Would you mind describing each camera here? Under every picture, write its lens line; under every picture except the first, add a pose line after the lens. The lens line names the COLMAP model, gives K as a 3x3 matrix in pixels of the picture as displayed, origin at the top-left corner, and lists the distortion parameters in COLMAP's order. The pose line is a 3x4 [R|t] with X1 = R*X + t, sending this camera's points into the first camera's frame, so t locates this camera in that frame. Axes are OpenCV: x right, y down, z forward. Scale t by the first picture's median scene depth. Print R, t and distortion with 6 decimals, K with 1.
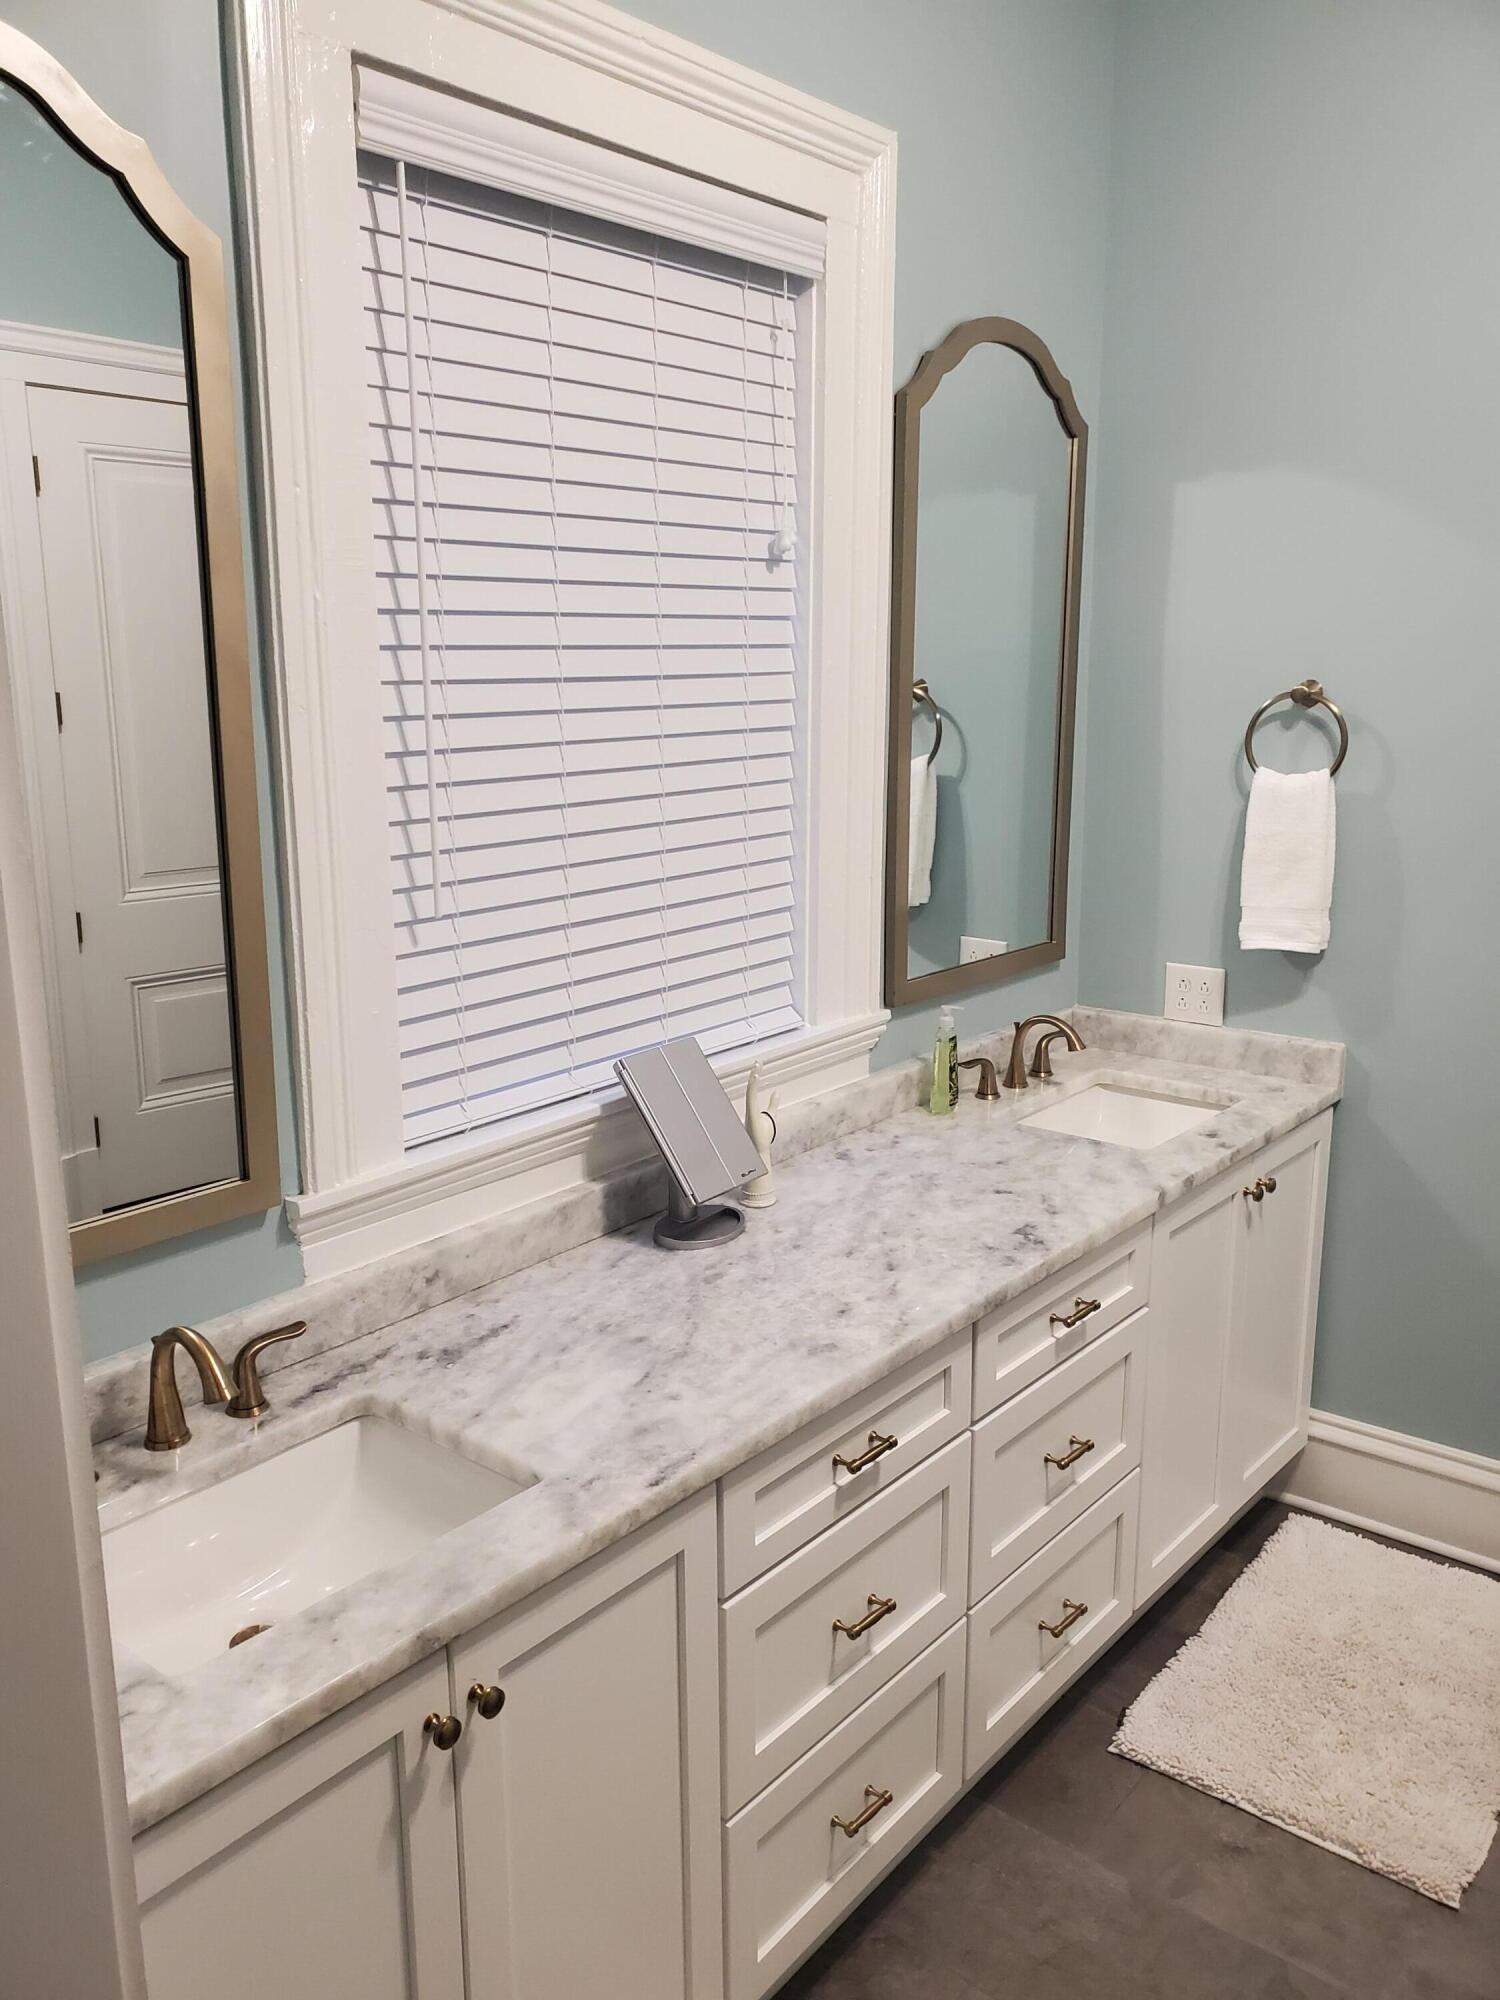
lens RADIAL K [[1535.4, 0, 735.2], [0, 1535.4, 992.5], [0, 0, 1]] dist [0.014438, -0.025772]
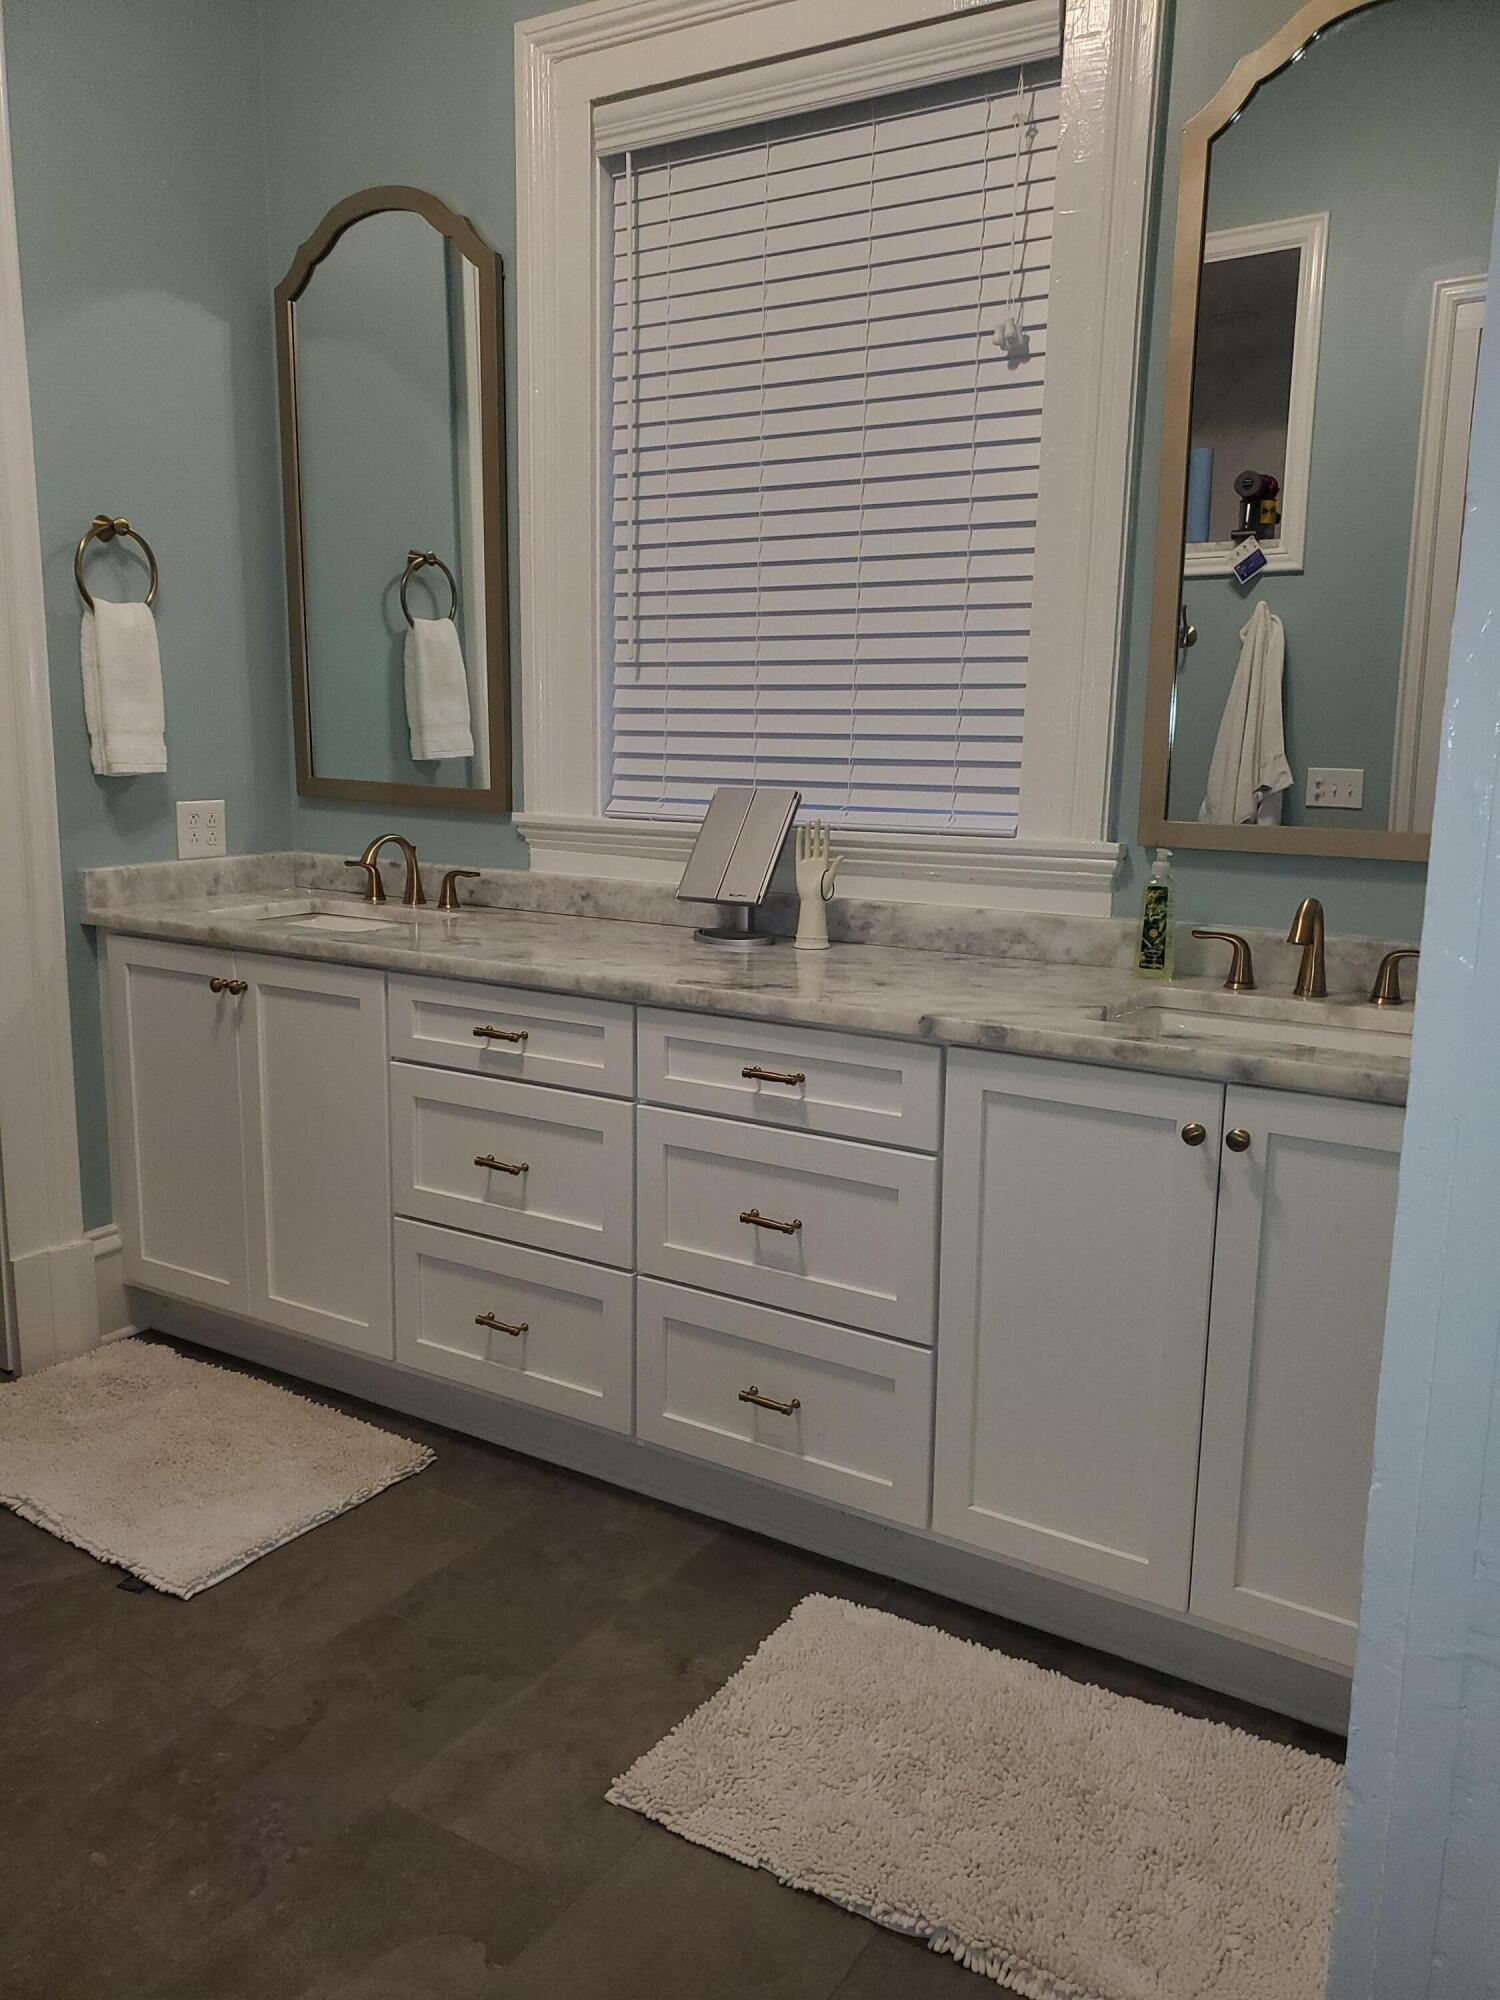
lens RADIAL K [[1535.4, 0, 740.5], [0, 1535.4, 1004.6], [0, 0, 1]] dist [0.014438, -0.025772]
pose [[0.148335, 0.193655, -0.969791, 1.192343], [-0.223930, 0.961746, 0.157797, 0.012854], [0.963251, 0.193758, 0.186026, 0.800632]]
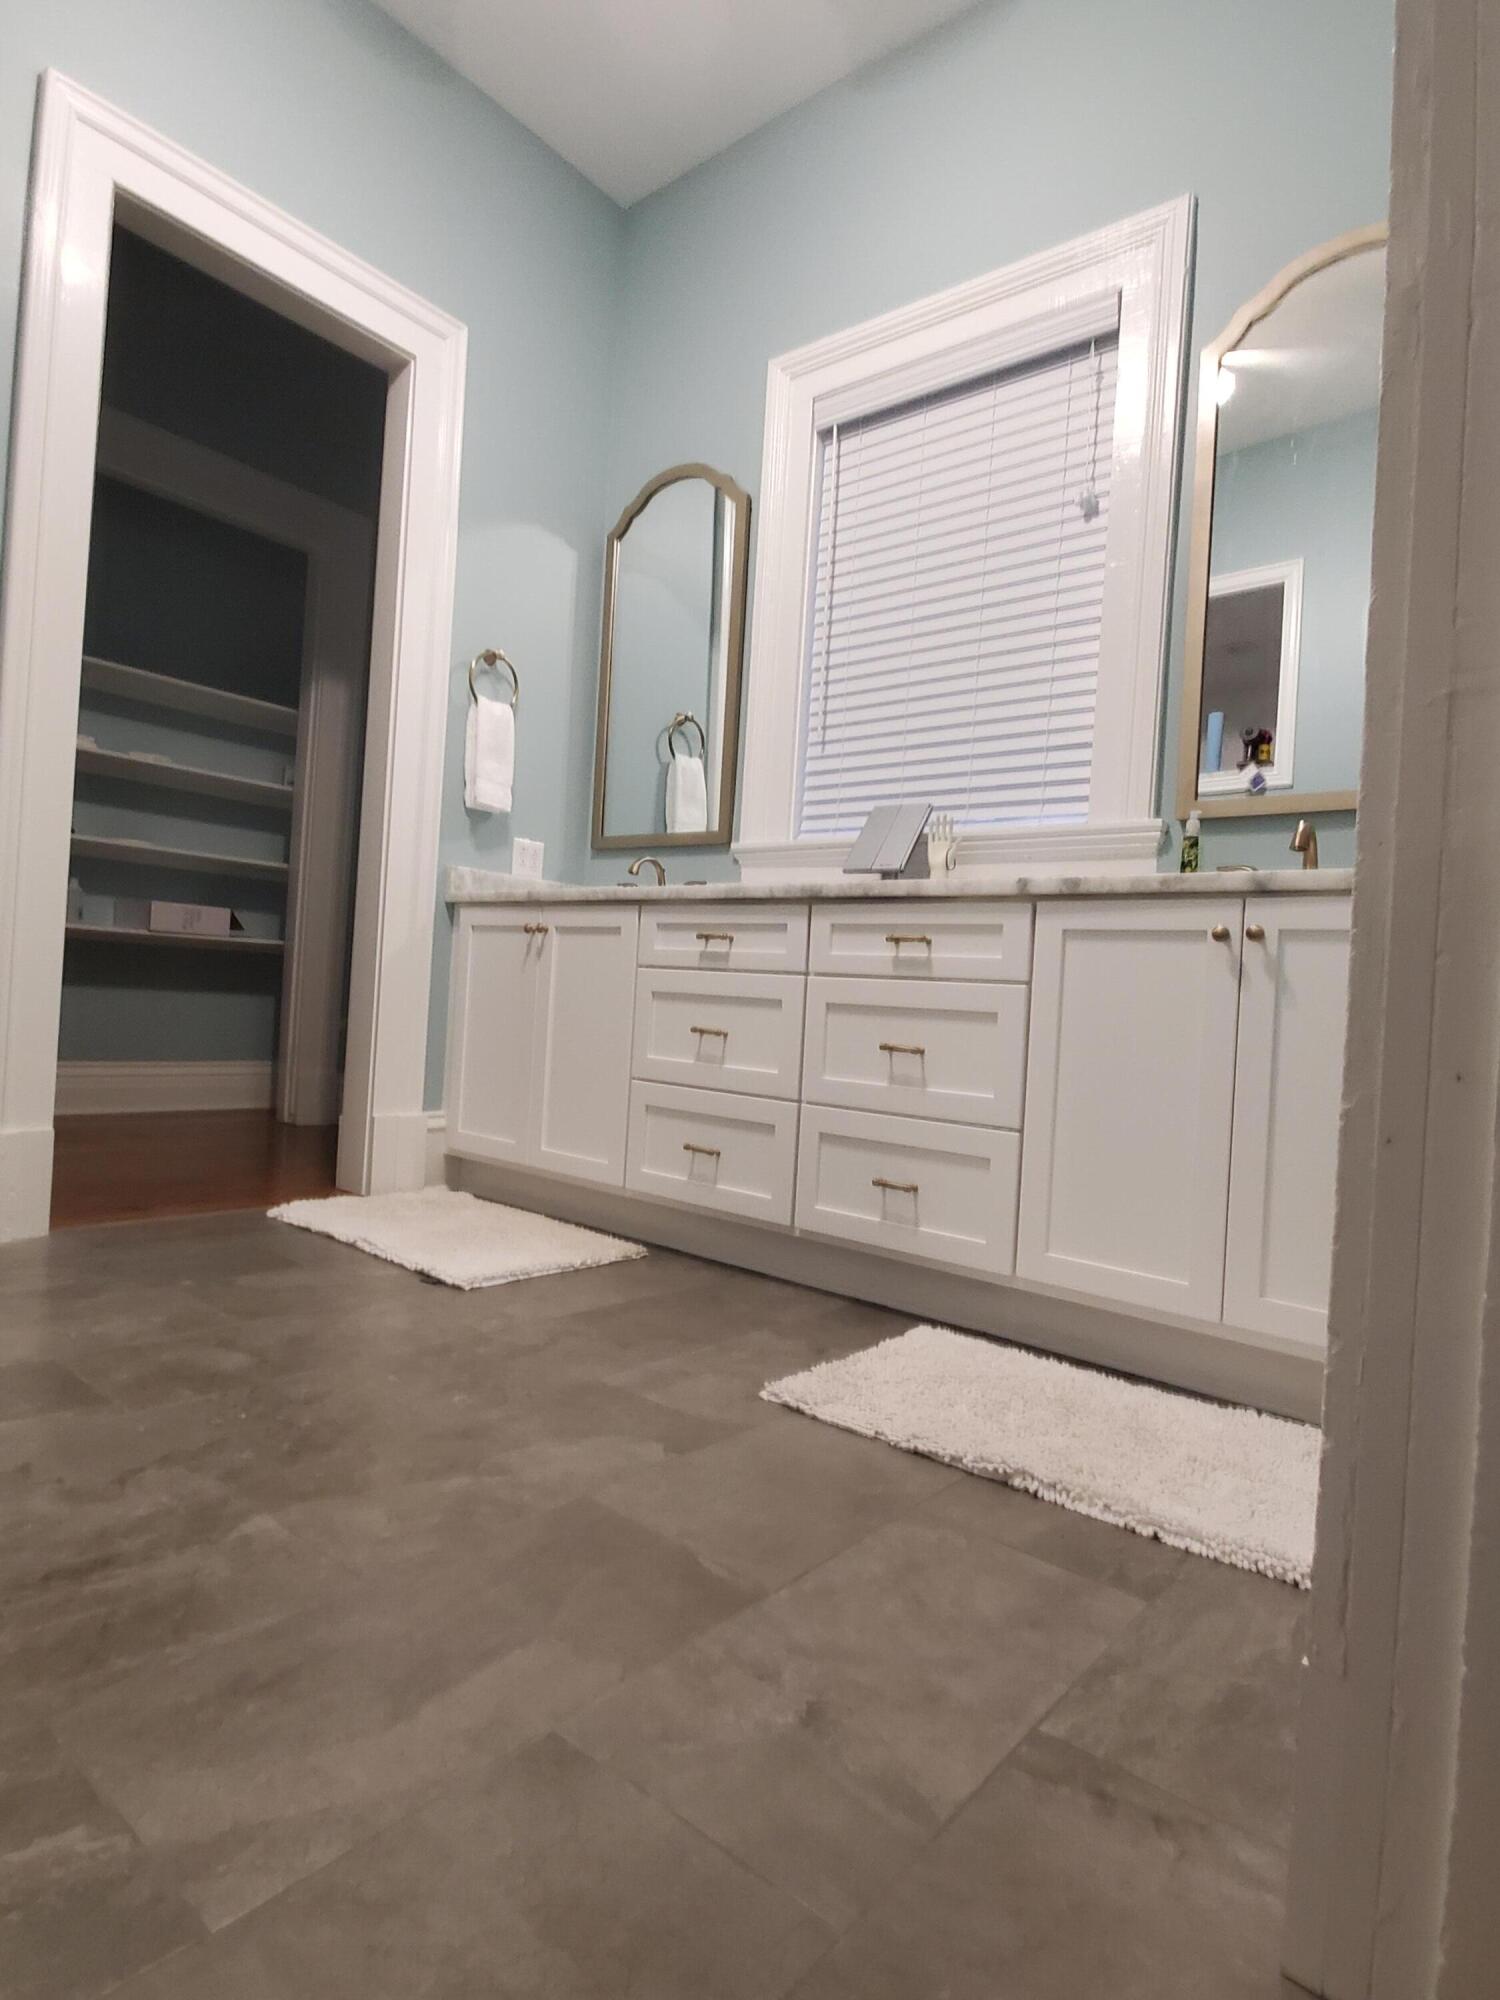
lens RADIAL K [[1076.9, 0, 732.8], [0, 1076.9, 1005.1], [0, 0, 1]] dist [-0.024327, 0.000222]
pose [[0.011765, 0.017898, -0.999771, 1.217700], [-0.269212, 0.962978, 0.014071, 0.300362], [0.963009, 0.268985, 0.016148, 0.863002]]
